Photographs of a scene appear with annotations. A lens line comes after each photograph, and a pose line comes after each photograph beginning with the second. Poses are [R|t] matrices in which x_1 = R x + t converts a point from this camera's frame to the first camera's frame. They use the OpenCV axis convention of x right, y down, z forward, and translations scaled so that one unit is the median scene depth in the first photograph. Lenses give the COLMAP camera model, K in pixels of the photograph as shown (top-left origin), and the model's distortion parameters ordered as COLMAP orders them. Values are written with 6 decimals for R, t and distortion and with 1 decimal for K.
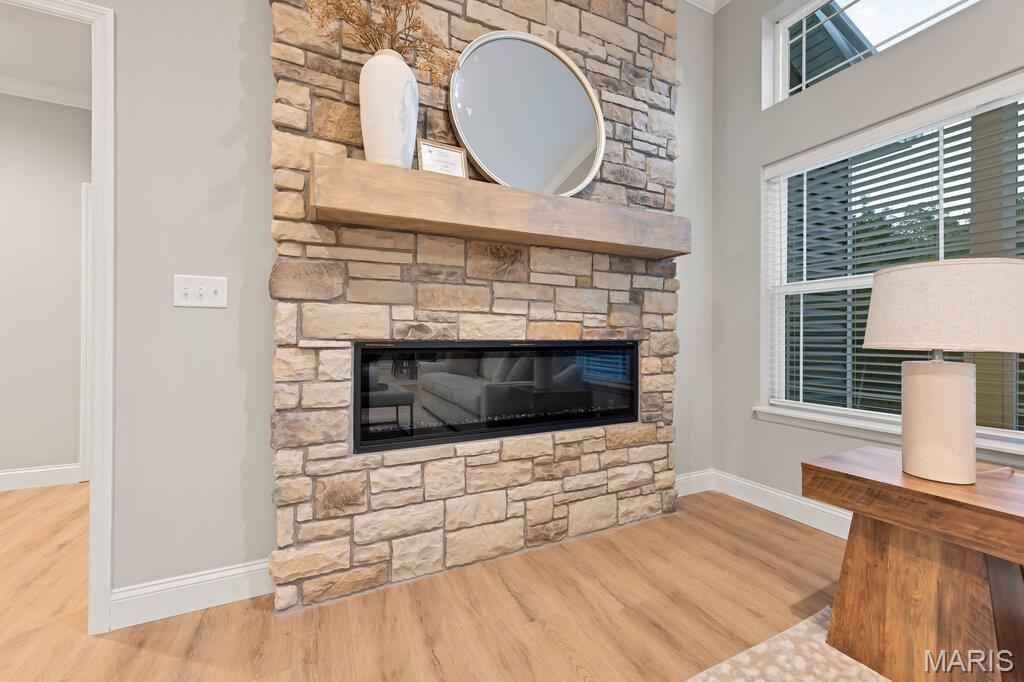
lens RADIAL K [[409.1, 0, 515.3], [0, 409.1, 335.4], [0, 0, 1]] dist [0.002857, 0.000095]
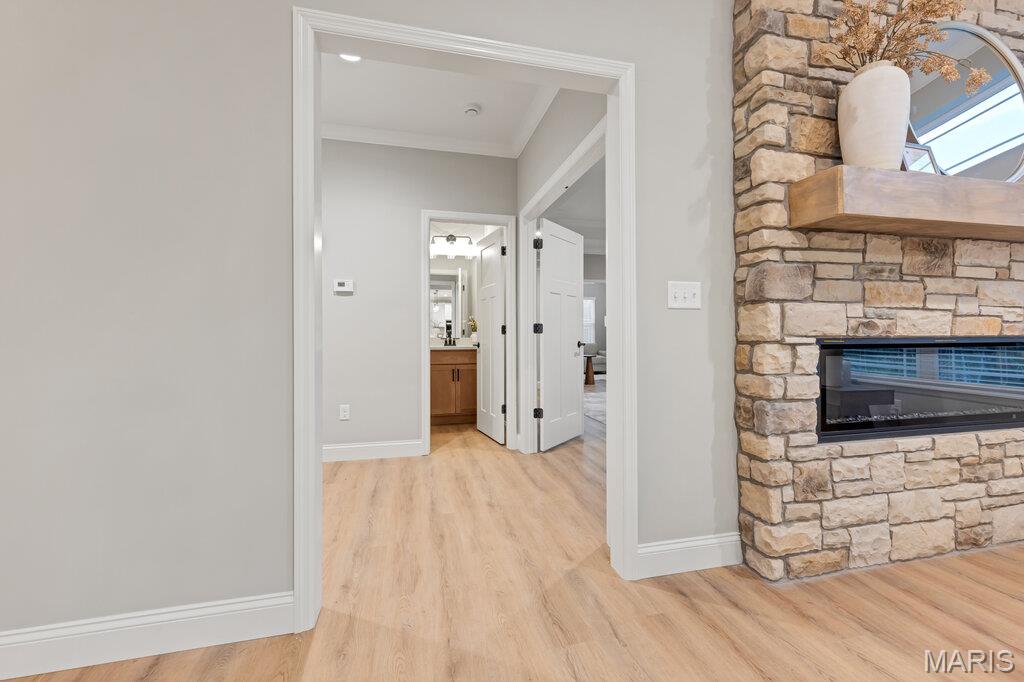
lens RADIAL K [[409.1, 0, 515.3], [0, 409.1, 335.4], [0, 0, 1]] dist [0.002857, 0.000095]
pose [[0.974538, -0.010366, -0.223984, -0.900572], [0.009651, 0.999944, -0.004287, 0.004877], [0.224016, 0.002017, 0.974583, -0.214275]]
